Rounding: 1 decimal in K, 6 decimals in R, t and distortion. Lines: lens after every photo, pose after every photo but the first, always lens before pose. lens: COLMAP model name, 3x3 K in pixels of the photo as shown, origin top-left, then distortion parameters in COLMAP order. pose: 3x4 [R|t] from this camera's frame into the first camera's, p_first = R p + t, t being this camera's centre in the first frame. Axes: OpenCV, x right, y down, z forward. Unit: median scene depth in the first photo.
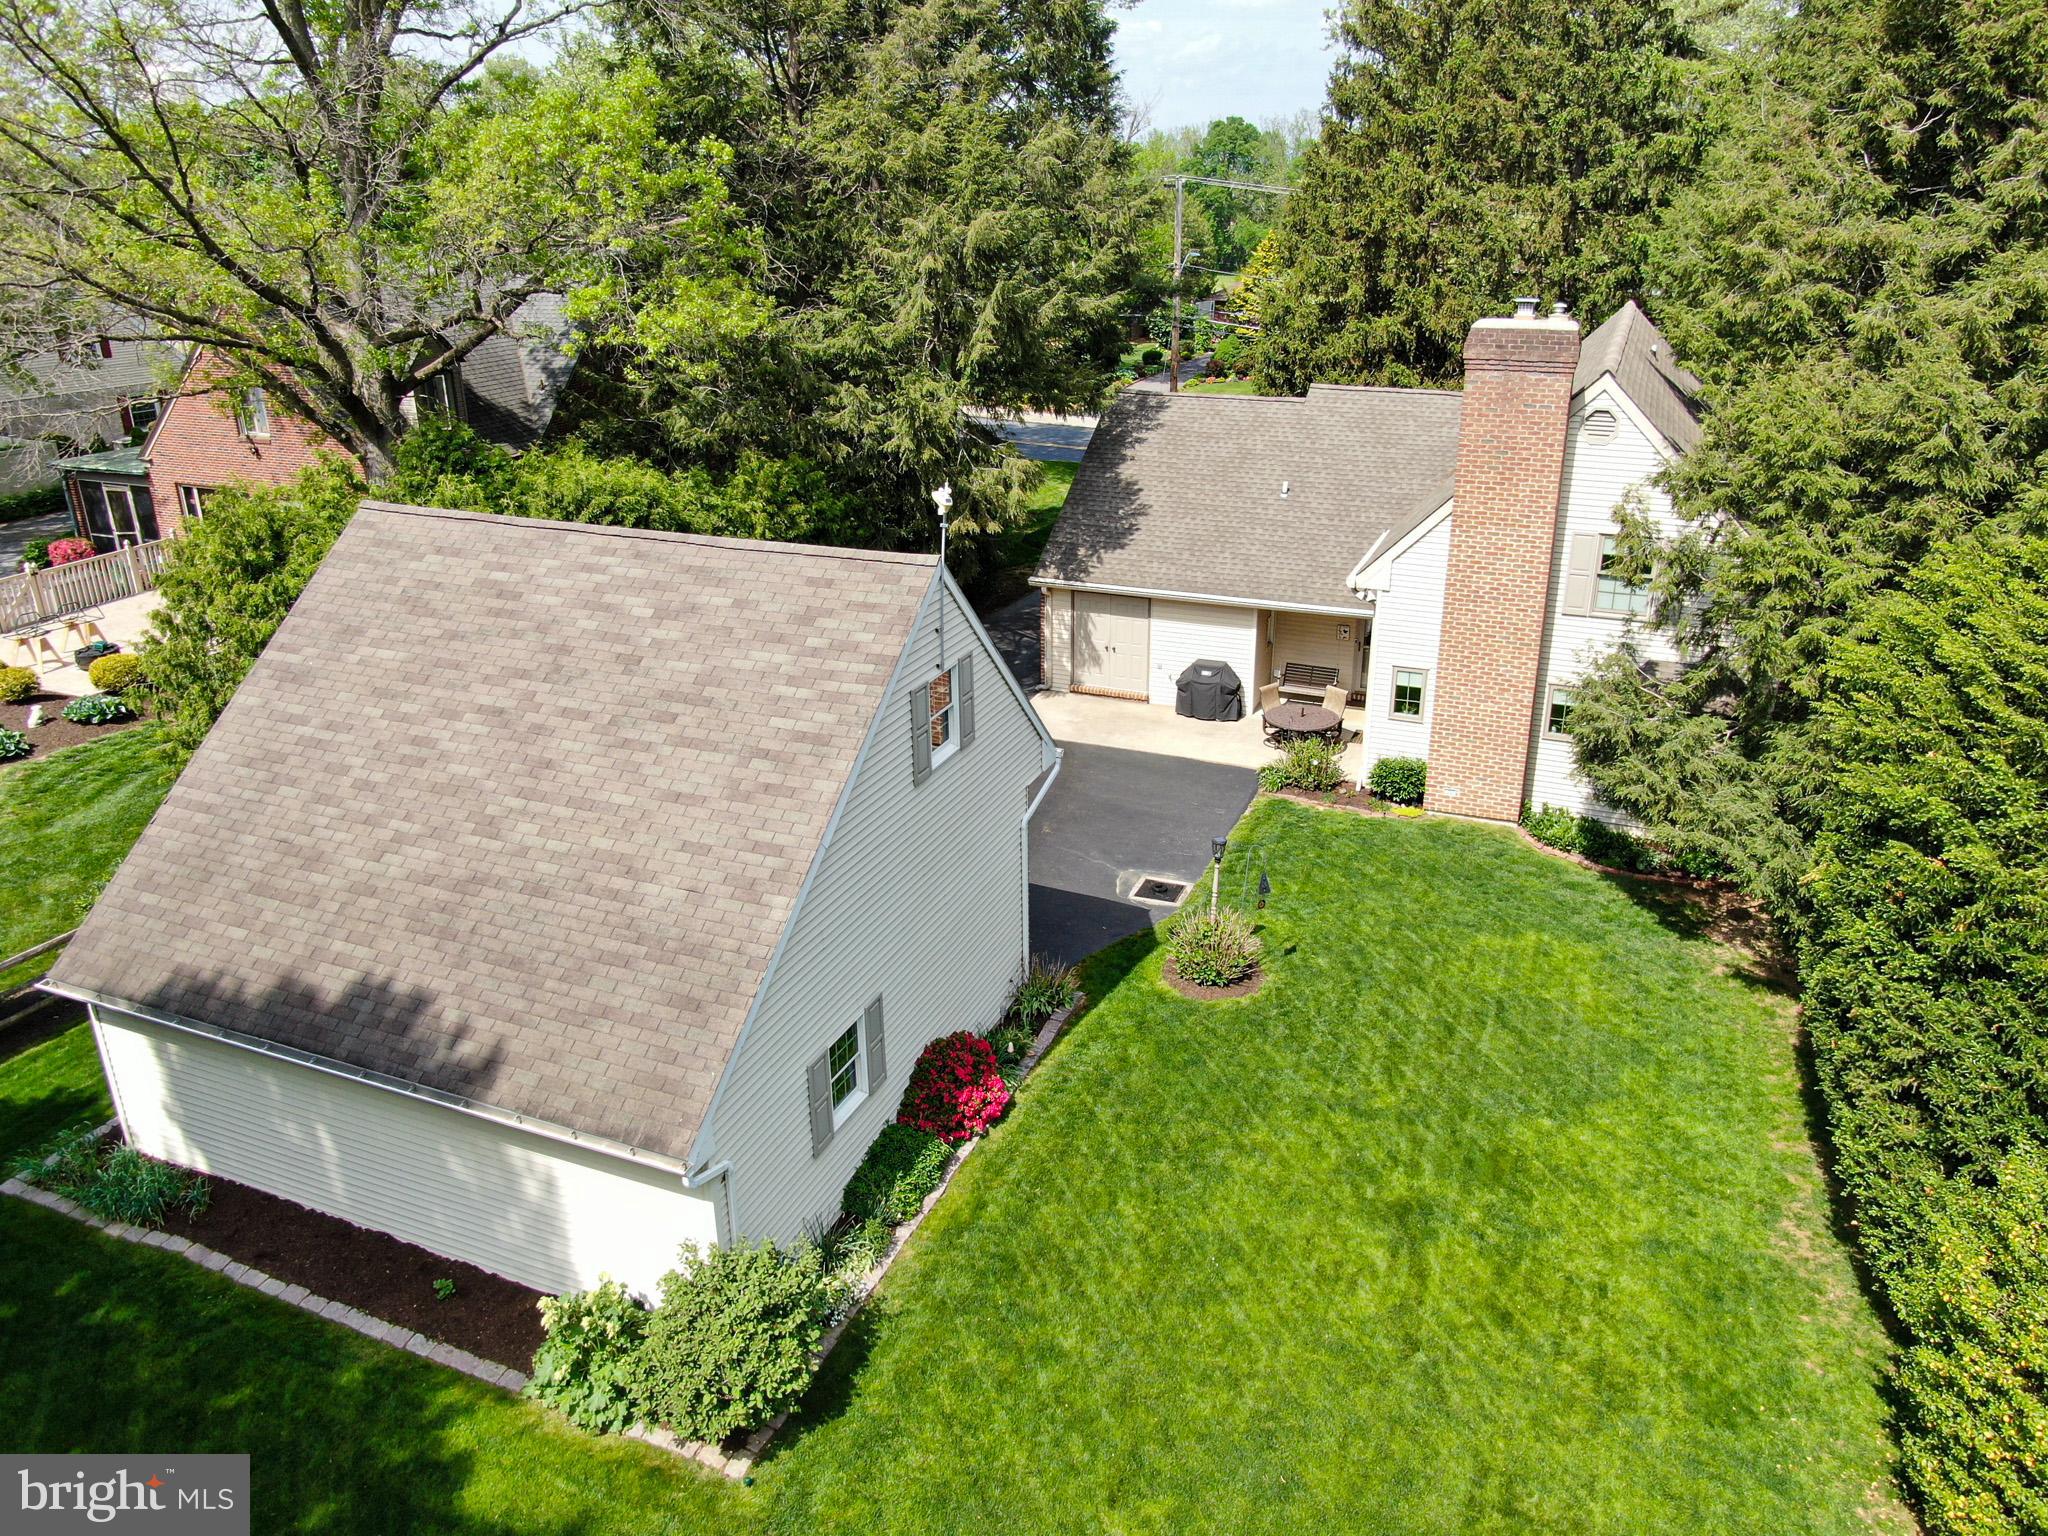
lens RADIAL K [[1449.9, 0, 1024.0], [0, 1449.9, 768.0], [0, 0, 1]] dist [-0.003119, -0.002397]
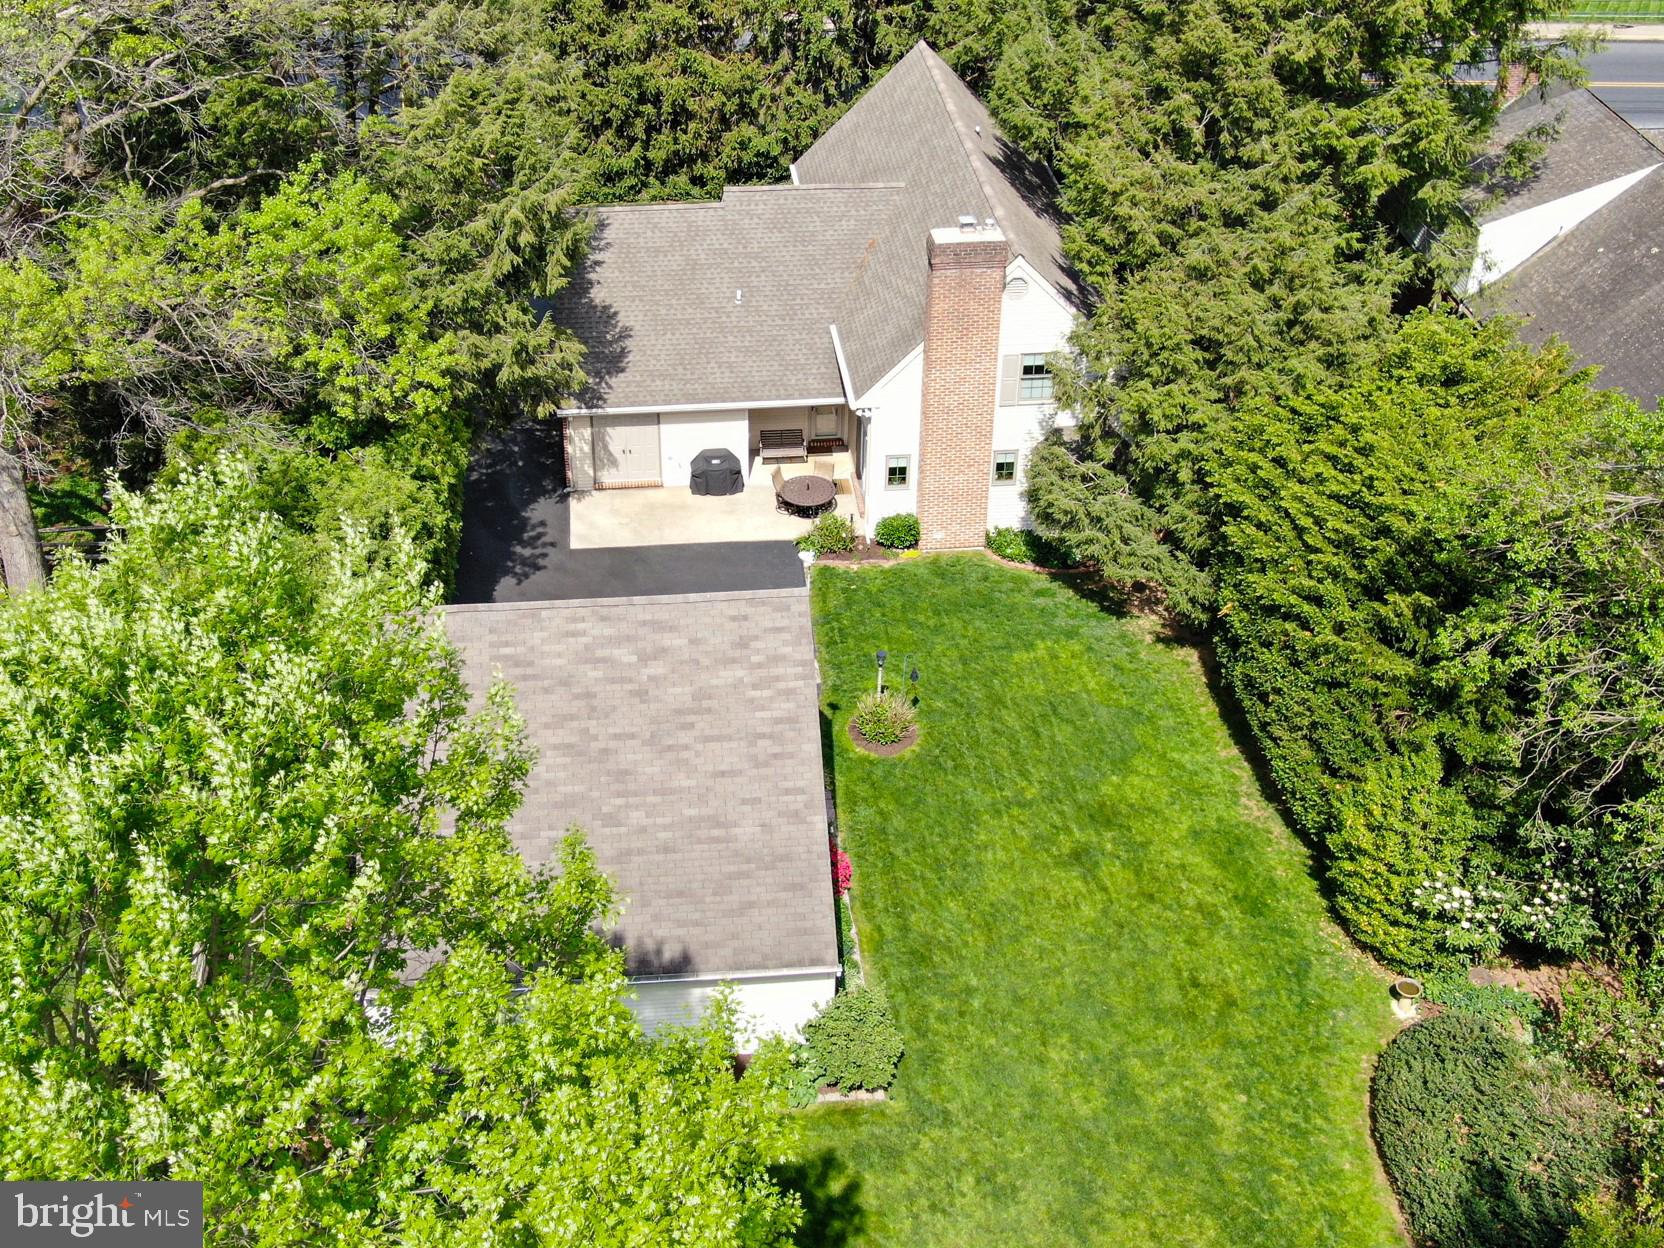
lens RADIAL K [[1667.7, 0, 832.0], [0, 1667.7, 624.0], [0, 0, 1]] dist [0.004789, 0.010881]
pose [[0.893817, -0.255819, 0.368303, -0.541201], [0.173092, 0.954483, 0.242903, -0.408706], [-0.413679, -0.153361, 0.897413, -0.543935]]
